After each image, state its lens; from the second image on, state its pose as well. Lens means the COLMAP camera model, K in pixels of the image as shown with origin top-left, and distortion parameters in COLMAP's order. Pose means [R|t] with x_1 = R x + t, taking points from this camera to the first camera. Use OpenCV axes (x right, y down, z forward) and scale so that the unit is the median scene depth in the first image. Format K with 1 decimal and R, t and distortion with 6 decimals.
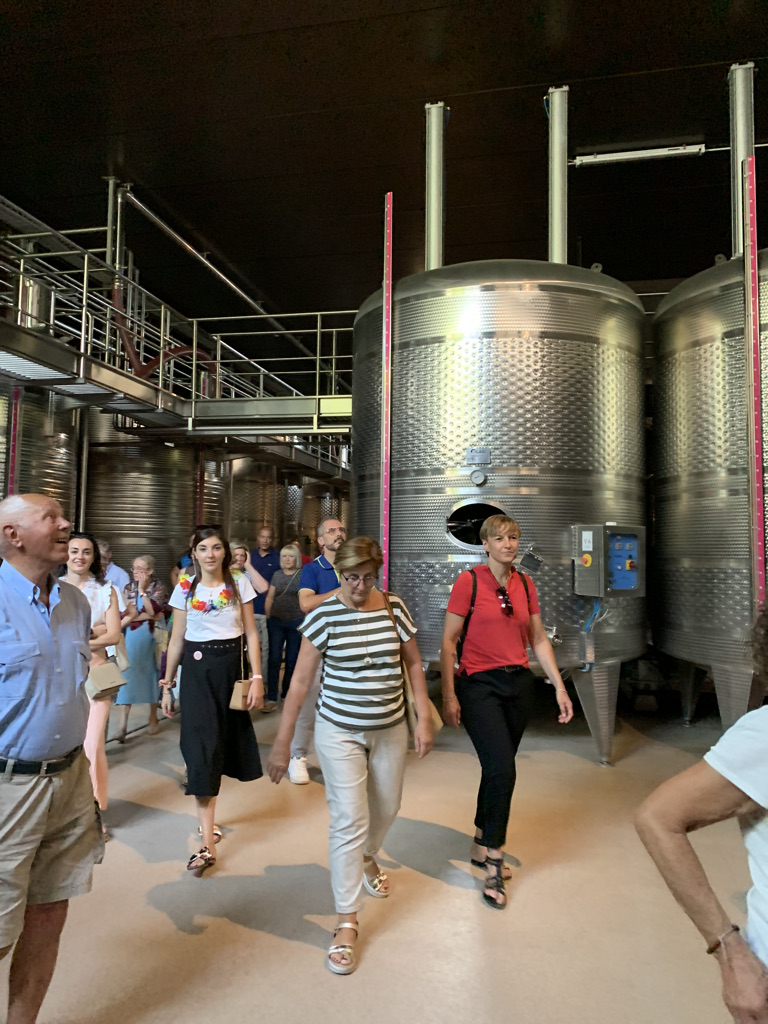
lens RADIAL K [[791.3, 0, 384.0], [0, 791.3, 512.0], [0, 0, 1]] dist [-0.001175, -0.007178]
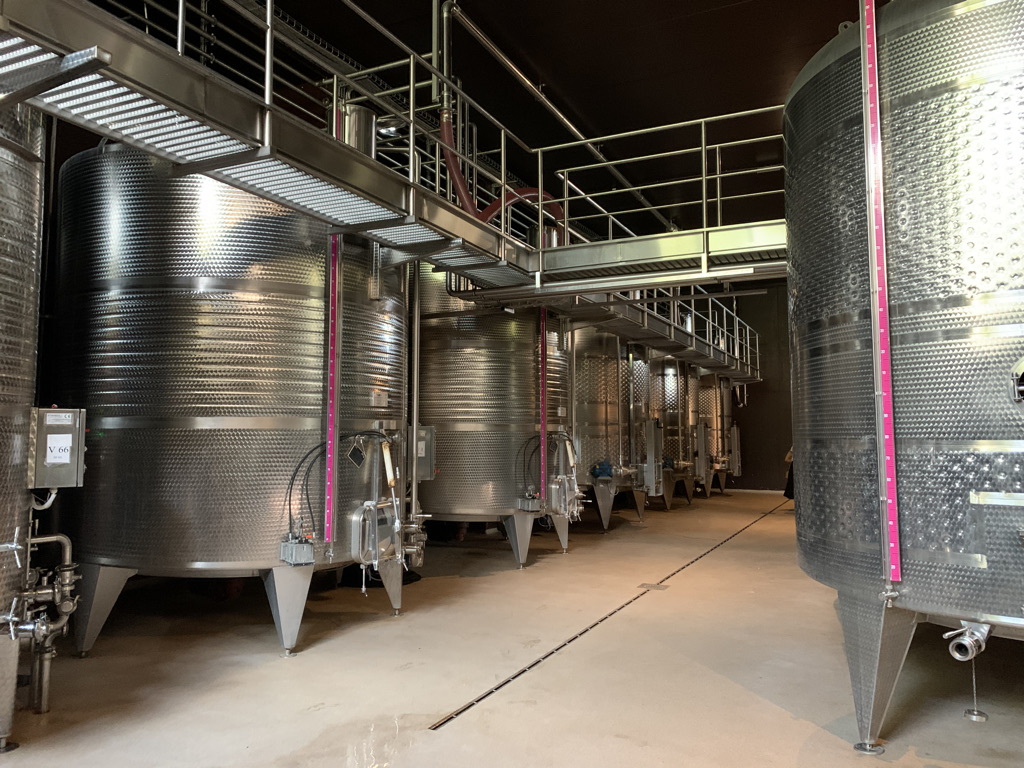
lens RADIAL K [[791.3, 0, 512.0], [0, 791.3, 384.0], [0, 0, 1]] dist [-0.001175, -0.007178]
pose [[0.973147, -0.035580, -0.227418, -0.093099], [0.032088, 0.999304, -0.019032, 0.008656], [0.227937, 0.011224, 0.973611, 0.216612]]
